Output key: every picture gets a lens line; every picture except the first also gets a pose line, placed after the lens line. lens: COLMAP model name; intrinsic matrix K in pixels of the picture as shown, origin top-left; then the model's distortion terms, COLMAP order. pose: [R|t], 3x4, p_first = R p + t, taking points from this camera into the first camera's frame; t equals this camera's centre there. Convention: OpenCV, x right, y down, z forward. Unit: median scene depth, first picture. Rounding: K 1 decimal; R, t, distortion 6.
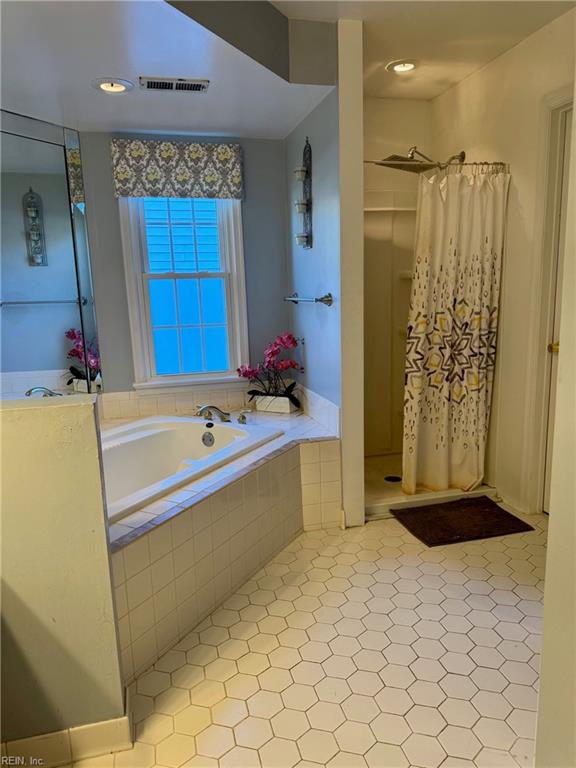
lens RADIAL K [[548.9, 0, 288.0], [0, 548.9, 384.0], [0, 0, 1]] dist [0.074056, -0.095426]
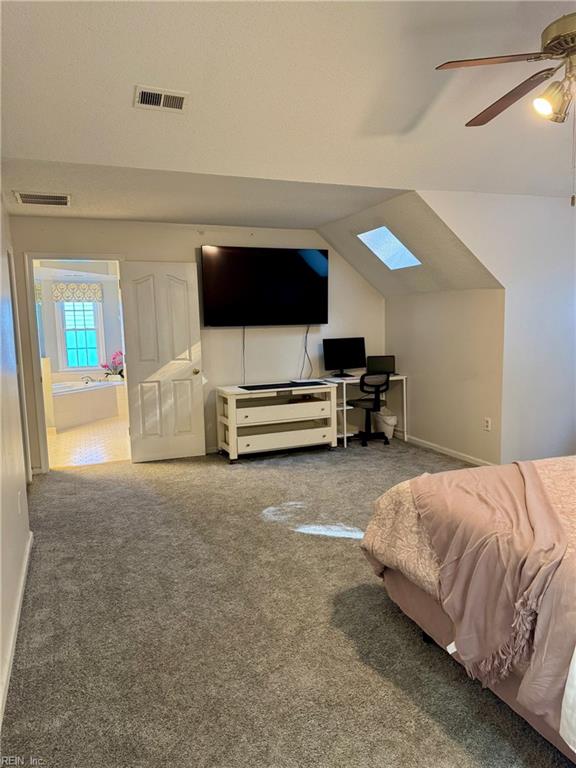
lens RADIAL K [[538.3, 0, 285.2], [0, 538.3, 387.8], [0, 0, 1]] dist [0.154559, -0.292844]
pose [[0.993715, -0.005053, 0.111830, 0.524154], [0.012920, 0.997482, -0.069734, 0.294293], [-0.111196, 0.070741, 0.991278, -1.789546]]
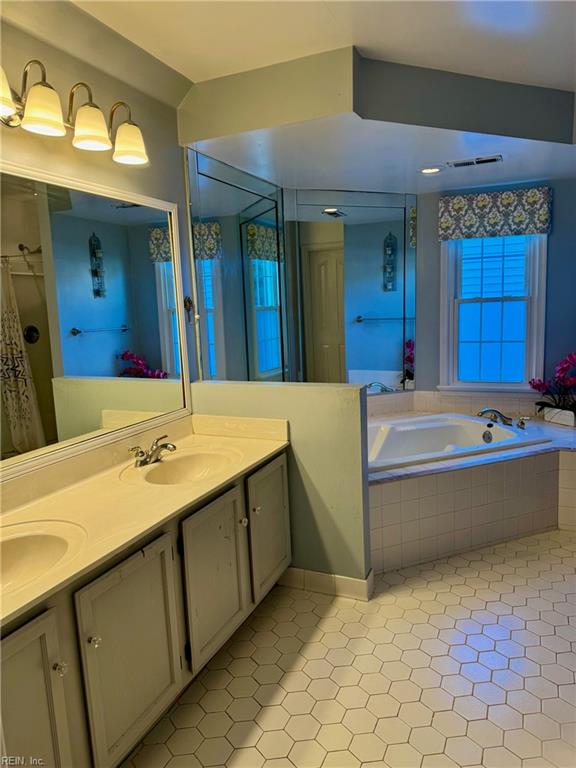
lens RADIAL K [[538.3, 0, 285.2], [0, 538.3, 387.8], [0, 0, 1]] dist [0.154559, -0.292844]
pose [[0.787549, 0.097483, -0.608493, 0.214345], [-0.099193, 0.994587, 0.030955, 0.000226], [0.608216, 0.035980, 0.792956, -0.216124]]
